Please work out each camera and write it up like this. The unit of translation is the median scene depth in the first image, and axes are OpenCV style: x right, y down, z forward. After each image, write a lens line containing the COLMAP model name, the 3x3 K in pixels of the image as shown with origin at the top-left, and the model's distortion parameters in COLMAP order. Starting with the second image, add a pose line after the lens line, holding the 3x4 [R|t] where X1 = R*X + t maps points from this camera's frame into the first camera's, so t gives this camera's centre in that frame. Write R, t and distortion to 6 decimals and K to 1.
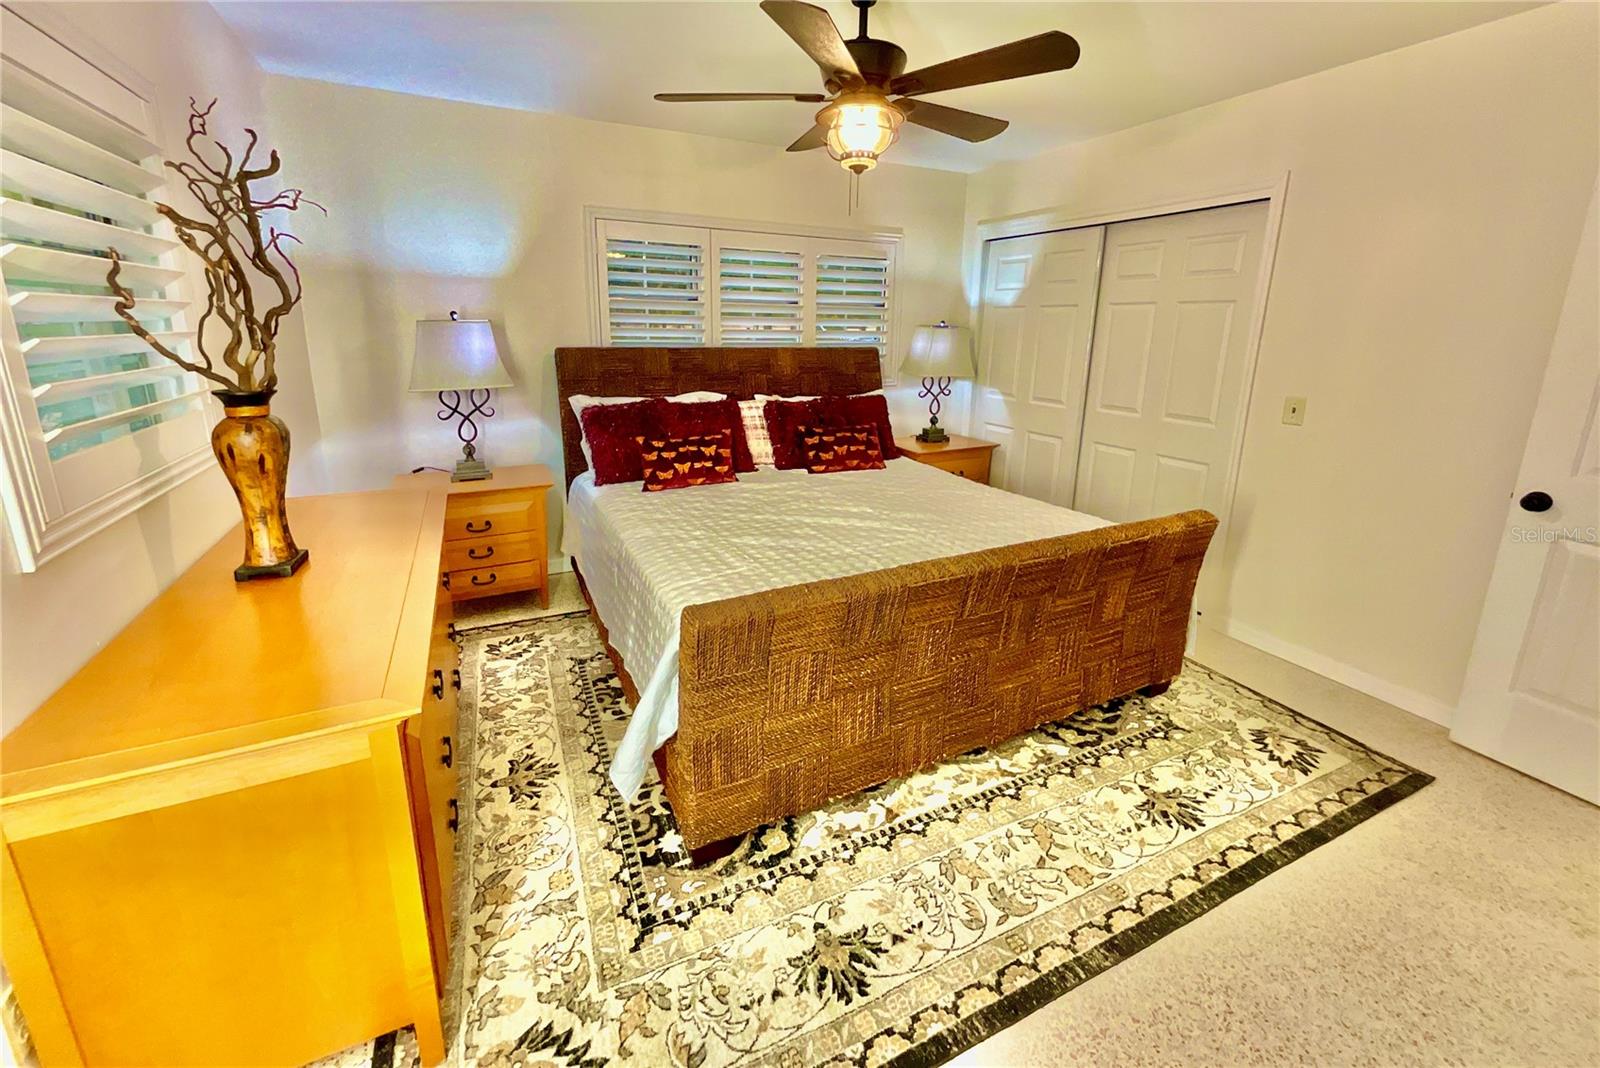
lens RADIAL K [[651.8, 0, 796.8], [0, 651.8, 472.0], [0, 0, 1]] dist [0.001189, 0.000500]
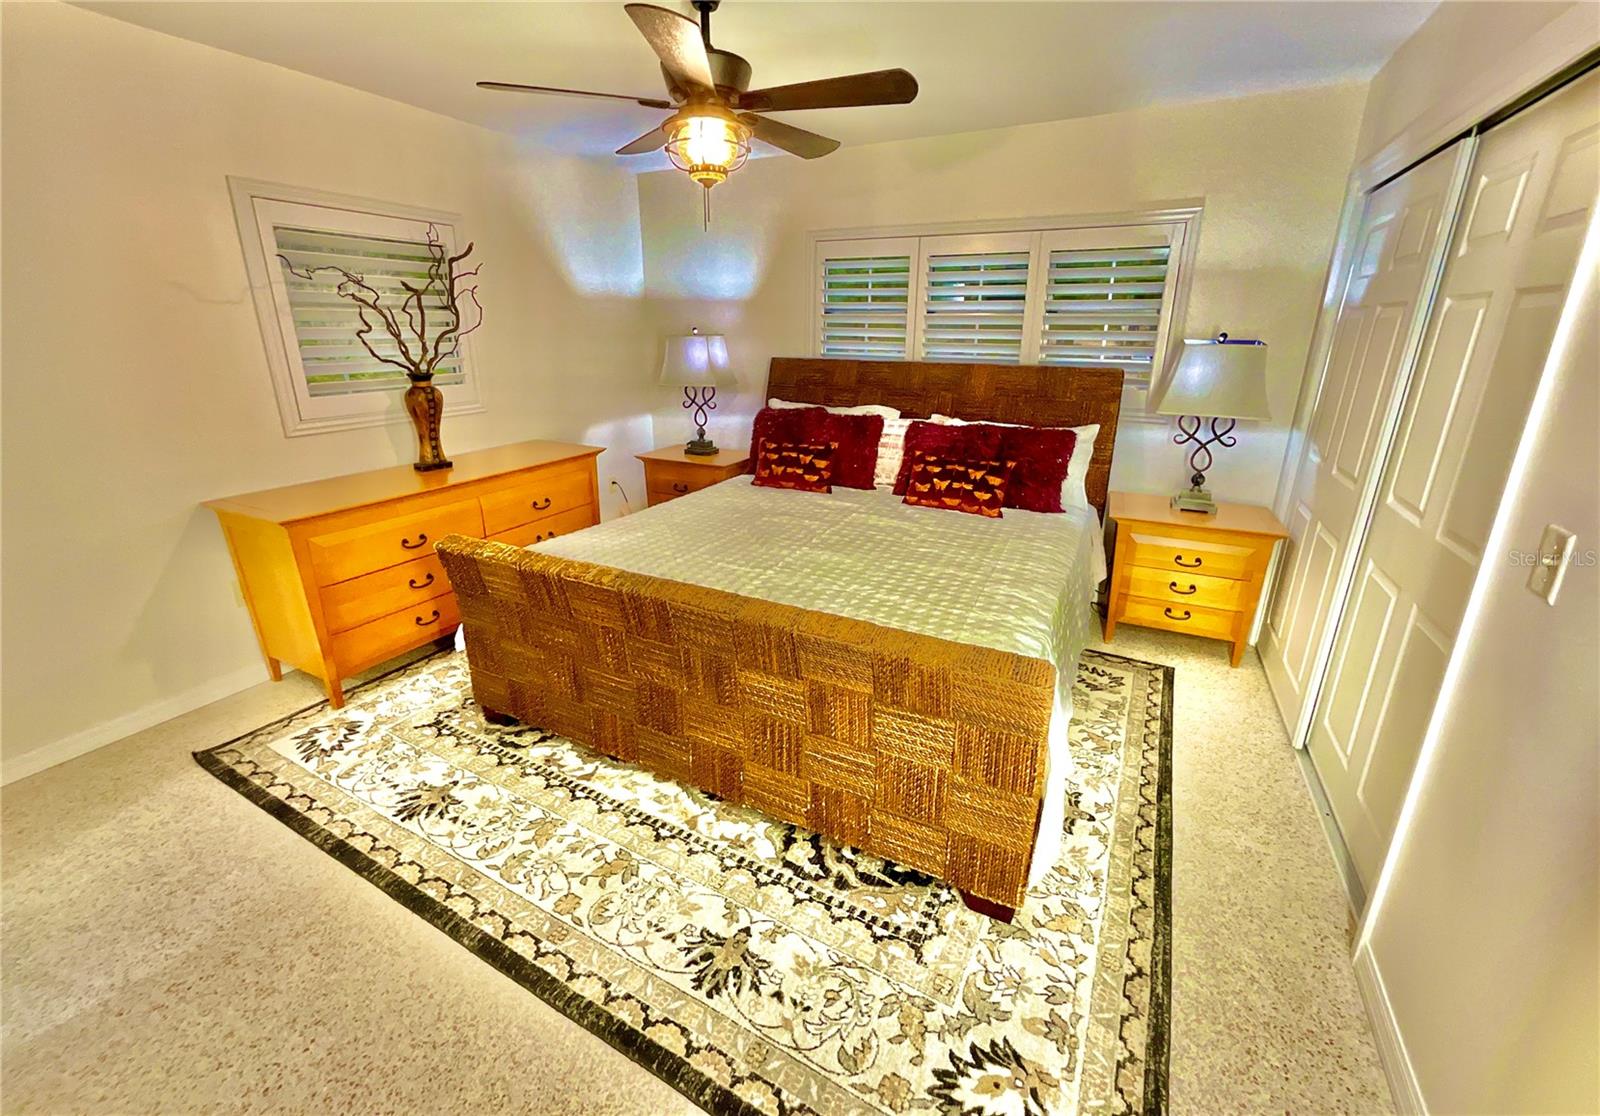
lens RADIAL K [[665.1, 0, 772.6], [0, 665.1, 504.8], [0, 0, 1]] dist [0.002094, 0.000367]
pose [[0.575477, 0.196725, -0.793805, 0.951055], [-0.186904, 0.976586, 0.106525, -0.087248], [0.796174, 0.087062, 0.598771, 0.449466]]
